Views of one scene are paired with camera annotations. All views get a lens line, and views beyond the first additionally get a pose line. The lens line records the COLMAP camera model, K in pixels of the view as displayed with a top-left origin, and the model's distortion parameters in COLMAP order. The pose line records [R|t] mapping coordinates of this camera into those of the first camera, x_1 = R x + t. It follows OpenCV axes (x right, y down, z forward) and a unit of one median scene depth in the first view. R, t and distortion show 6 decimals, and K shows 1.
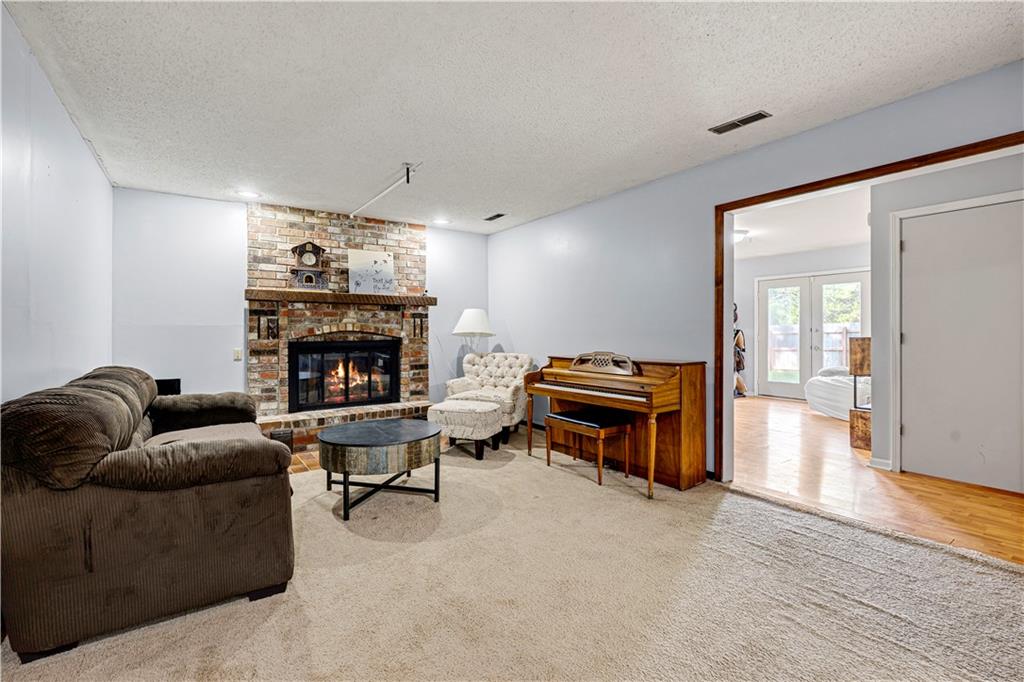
lens RADIAL K [[453.1, 0, 501.5], [0, 453.1, 328.9], [0, 0, 1]] dist [0.000264, 0.000096]
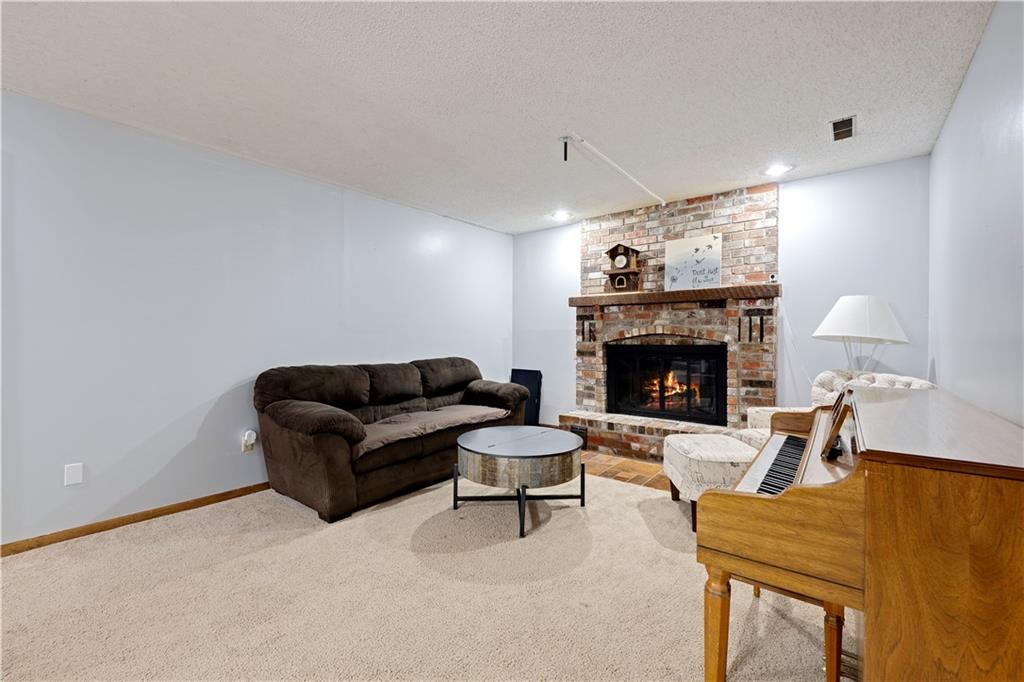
lens RADIAL K [[427.4, 0, 509.4], [0, 427.4, 335.9], [0, 0, 1]] dist [0.000184, 0.000137]
pose [[0.299849, 0.002857, -0.953982, 0.380145], [0.006274, 0.999968, 0.004967, 0.002686], [0.953966, -0.007475, 0.299821, 0.466612]]
